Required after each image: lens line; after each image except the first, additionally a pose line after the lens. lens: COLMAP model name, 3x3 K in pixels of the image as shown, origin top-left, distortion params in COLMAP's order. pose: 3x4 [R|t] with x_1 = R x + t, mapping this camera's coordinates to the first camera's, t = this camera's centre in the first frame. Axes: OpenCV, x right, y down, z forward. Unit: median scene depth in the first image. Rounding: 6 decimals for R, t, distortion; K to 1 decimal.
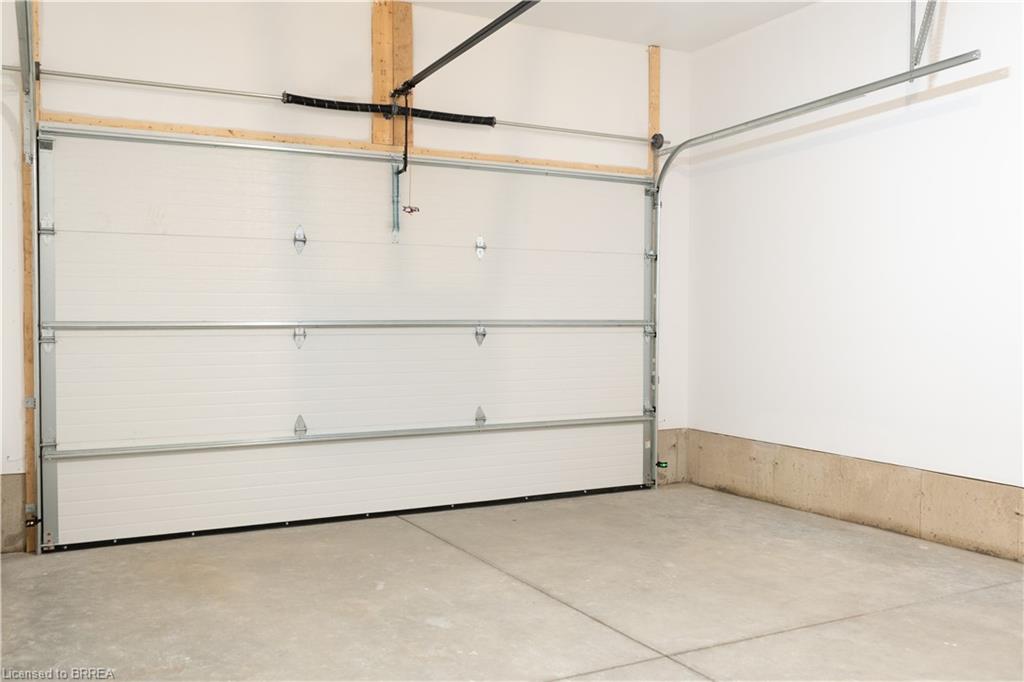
lens RADIAL K [[898.2, 0, 514.7], [0, 898.2, 339.2], [0, 0, 1]] dist [-0.005061, -0.000477]
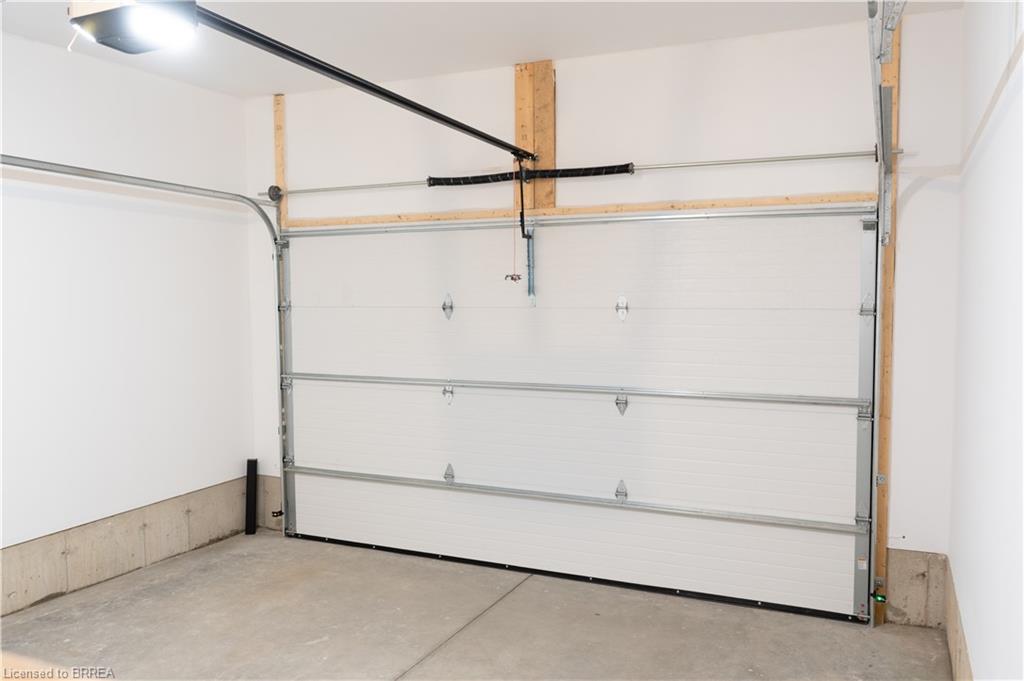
lens RADIAL K [[827.0, 0, 511.9], [0, 827.0, 339.7], [0, 0, 1]] dist [-0.001877, -0.010125]
pose [[0.612003, 0.045285, -0.789558, 0.562949], [-0.014314, 0.998830, 0.046193, -0.108007], [0.790726, -0.016969, 0.611935, 0.398692]]
